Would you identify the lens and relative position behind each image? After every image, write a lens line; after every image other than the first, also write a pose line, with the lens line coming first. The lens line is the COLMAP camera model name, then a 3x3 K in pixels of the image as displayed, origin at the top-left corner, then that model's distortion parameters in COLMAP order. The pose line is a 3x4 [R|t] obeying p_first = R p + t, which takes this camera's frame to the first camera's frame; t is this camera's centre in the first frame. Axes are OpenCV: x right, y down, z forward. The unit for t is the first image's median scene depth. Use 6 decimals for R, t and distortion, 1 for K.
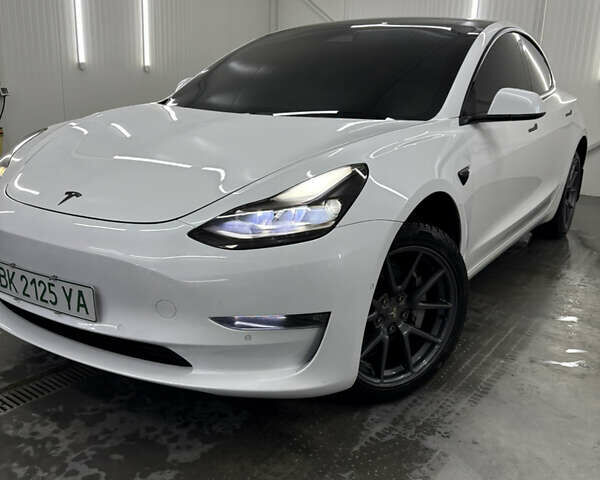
lens RADIAL K [[609.4, 0, 300.0], [0, 609.4, 240.0], [0, 0, 1]] dist [0.016336, 0.007118]
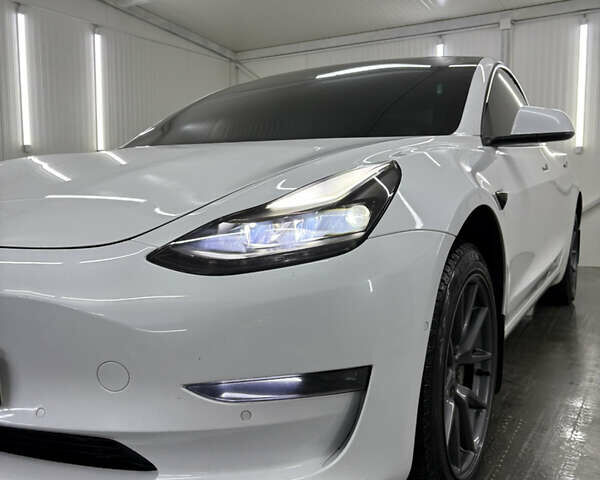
lens RADIAL K [[609.4, 0, 300.0], [0, 609.4, 240.0], [0, 0, 1]] dist [0.016336, 0.007118]
pose [[0.996709, -0.040805, 0.070038, -0.057223], [0.052104, 0.984416, -0.167961, 0.079675], [-0.062093, 0.171058, 0.983302, 0.298699]]
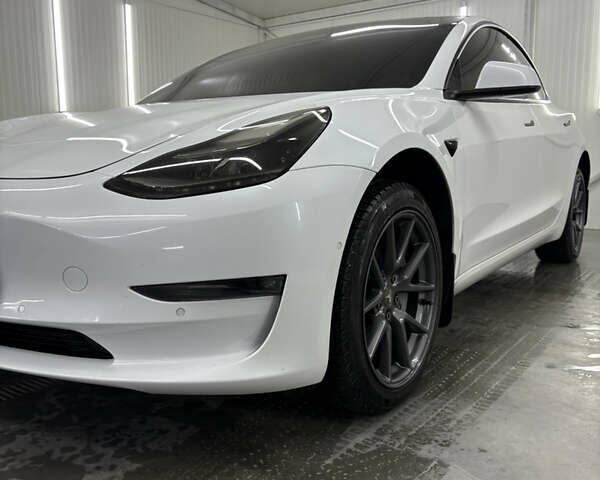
lens RADIAL K [[609.4, 0, 300.0], [0, 609.4, 240.0], [0, 0, 1]] dist [0.016336, 0.007118]
pose [[0.999294, -0.036526, -0.008775, 0.069588], [0.035148, 0.991564, -0.124761, 0.150965], [0.013258, 0.124365, 0.992148, 0.188814]]
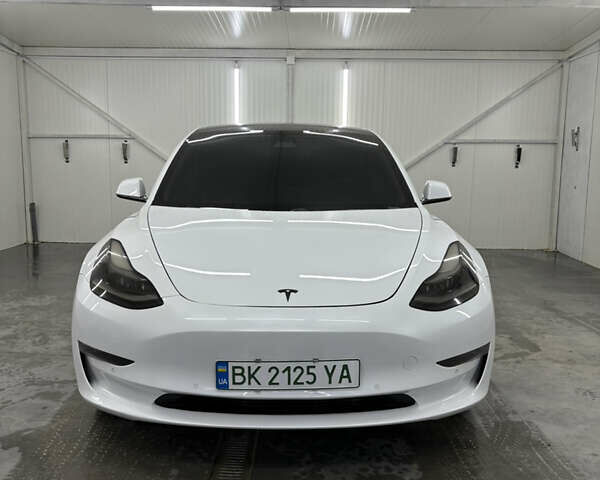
lens RADIAL K [[609.4, 0, 300.0], [0, 609.4, 240.0], [0, 0, 1]] dist [0.016336, 0.007118]
pose [[0.818508, -0.105166, 0.564787, -0.996718], [0.159959, 0.985945, -0.048230, -0.110655], [-0.551777, 0.129820, 0.823826, -0.011079]]
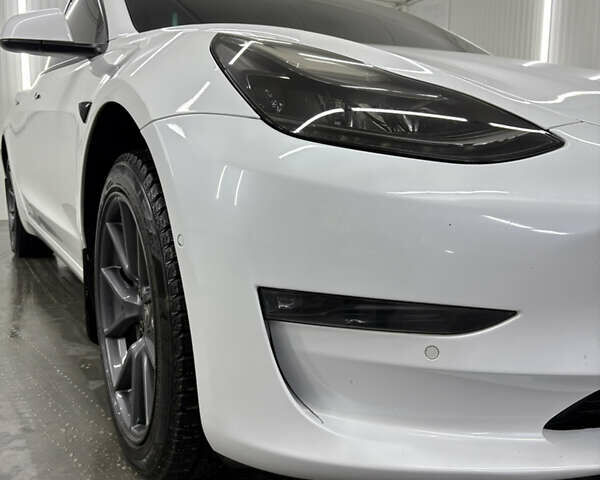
lens RADIAL K [[609.4, 0, 300.0], [0, 609.4, 240.0], [0, 0, 1]] dist [0.016336, 0.007118]
pose [[0.463208, -0.151510, 0.873203, -1.017657], [0.231888, 0.971674, 0.045586, -0.080413], [-0.855375, 0.181370, 0.485221, 1.089311]]
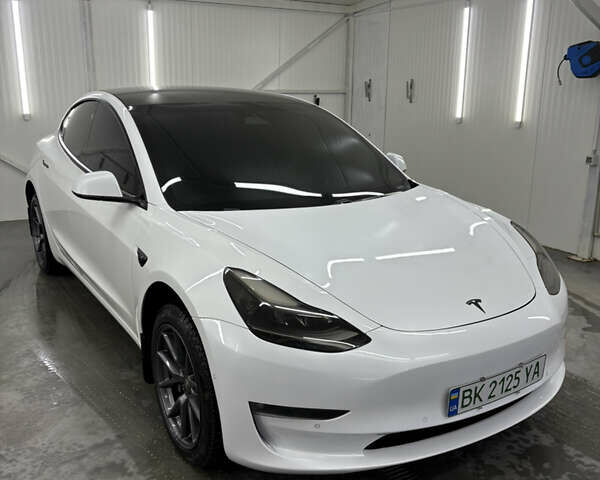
lens RADIAL K [[609.4, 0, 300.0], [0, 609.4, 240.0], [0, 0, 1]] dist [0.016336, 0.007118]
pose [[0.406044, -0.254222, 0.877781, -1.486347], [0.232021, 0.957732, 0.170049, -0.460358], [-0.883909, 0.134616, 0.447866, 0.738558]]
